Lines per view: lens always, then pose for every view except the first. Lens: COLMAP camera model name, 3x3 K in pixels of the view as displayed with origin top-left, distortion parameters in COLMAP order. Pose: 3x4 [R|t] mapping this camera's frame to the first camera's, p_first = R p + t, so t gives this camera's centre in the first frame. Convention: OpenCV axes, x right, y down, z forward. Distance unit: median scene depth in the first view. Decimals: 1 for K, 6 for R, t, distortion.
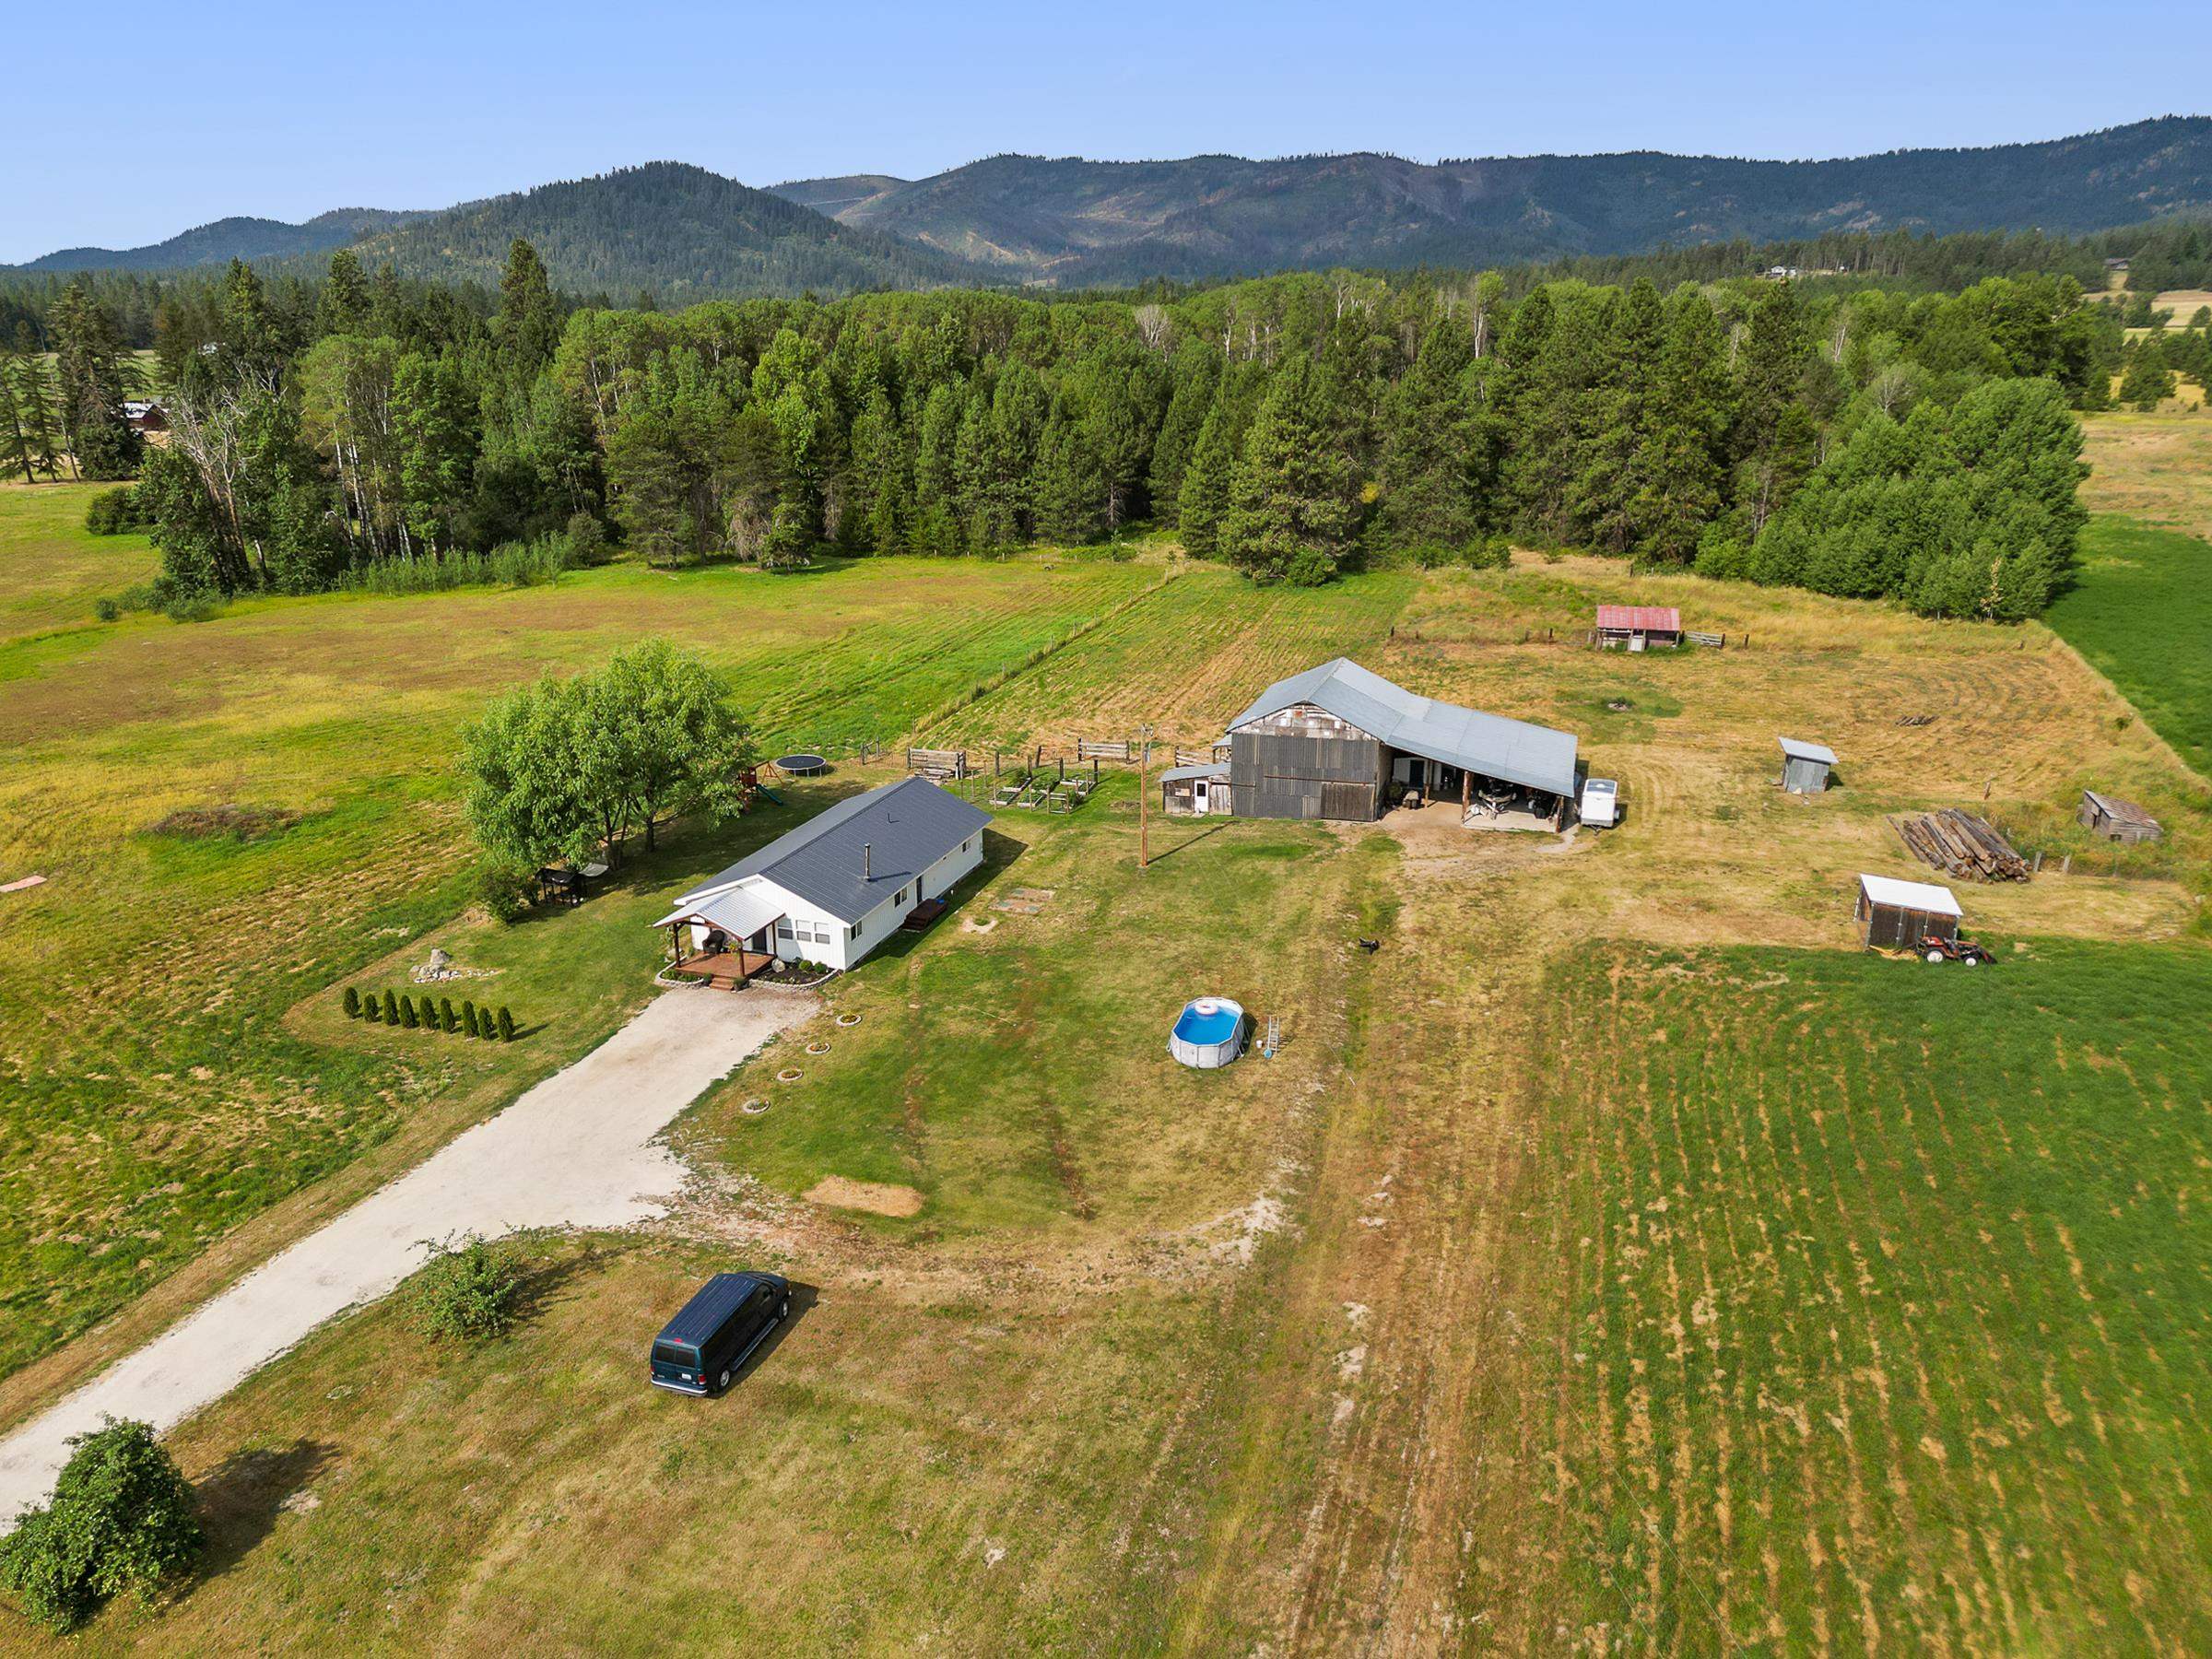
lens RADIAL K [[1545.1, 0, 1106.0], [0, 1545.1, 829.5], [0, 0, 1]] dist [0.096614, -0.070968]
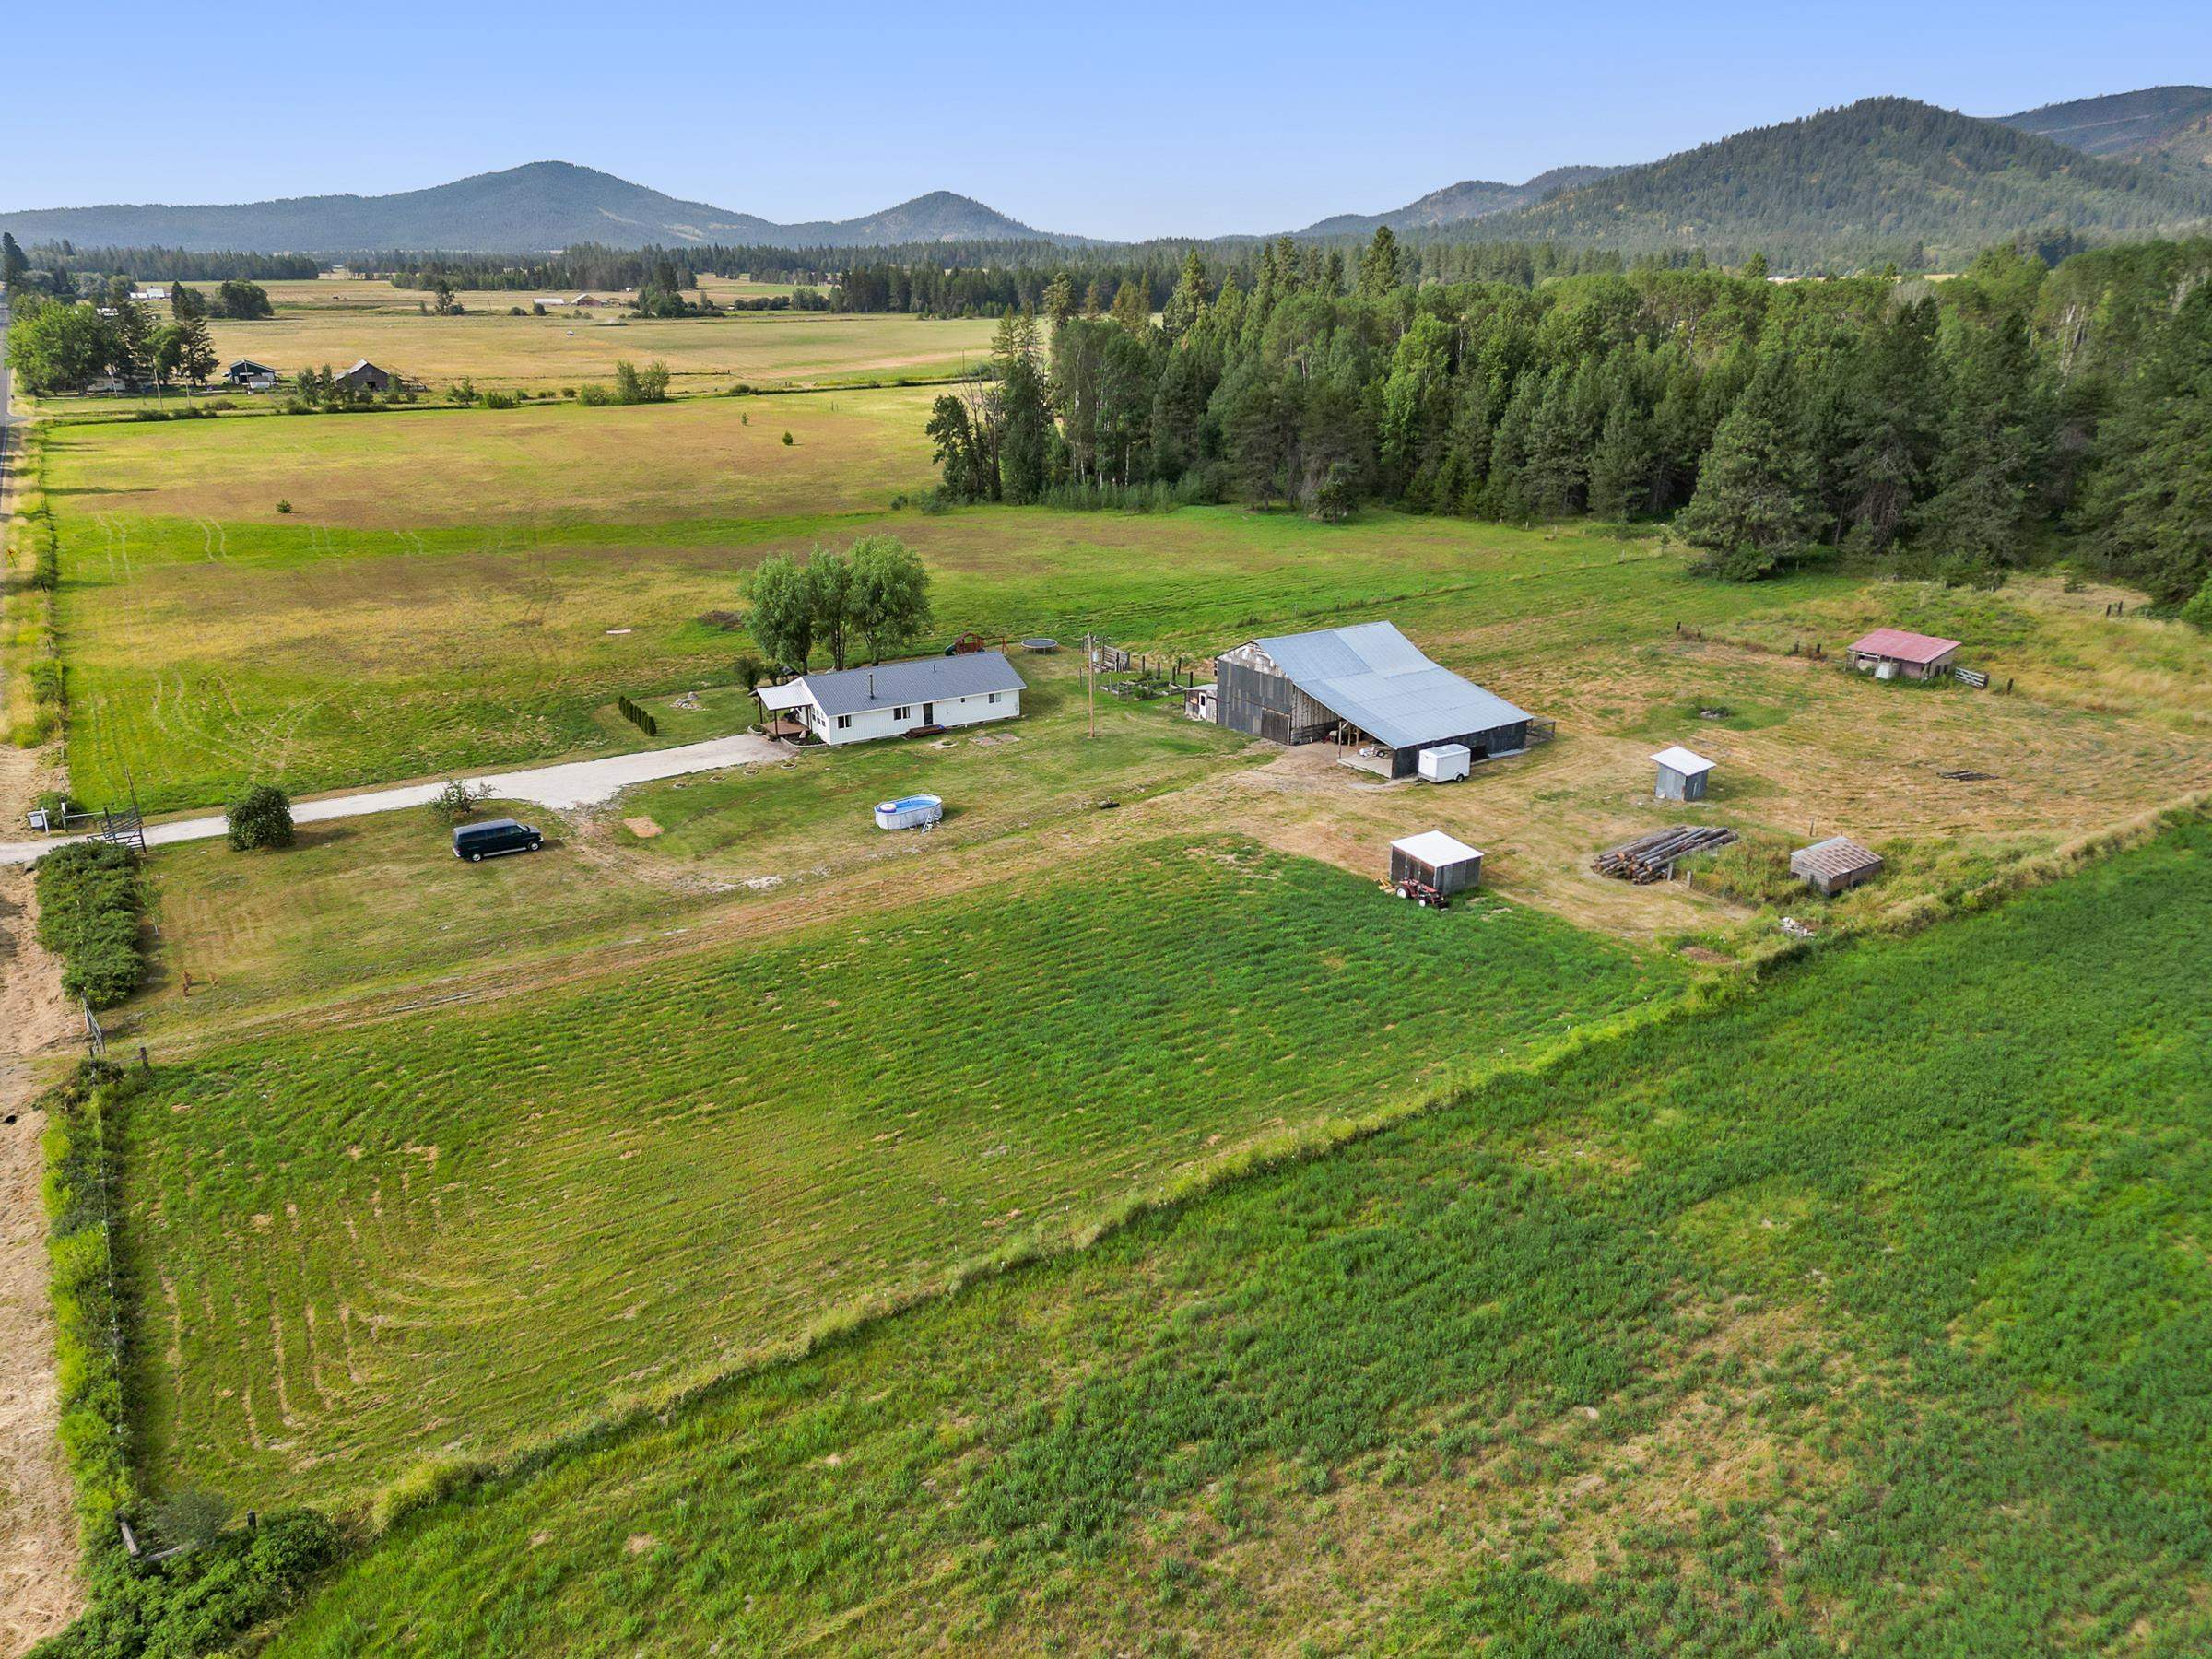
lens RADIAL K [[1545.1, 0, 1106.0], [0, 1545.1, 829.5], [0, 0, 1]] dist [0.096614, -0.070968]
pose [[0.768744, 0.219556, -0.600689, 0.821613], [-0.202256, 0.974483, 0.097340, -0.030521], [0.606733, 0.046663, 0.793535, -0.077532]]
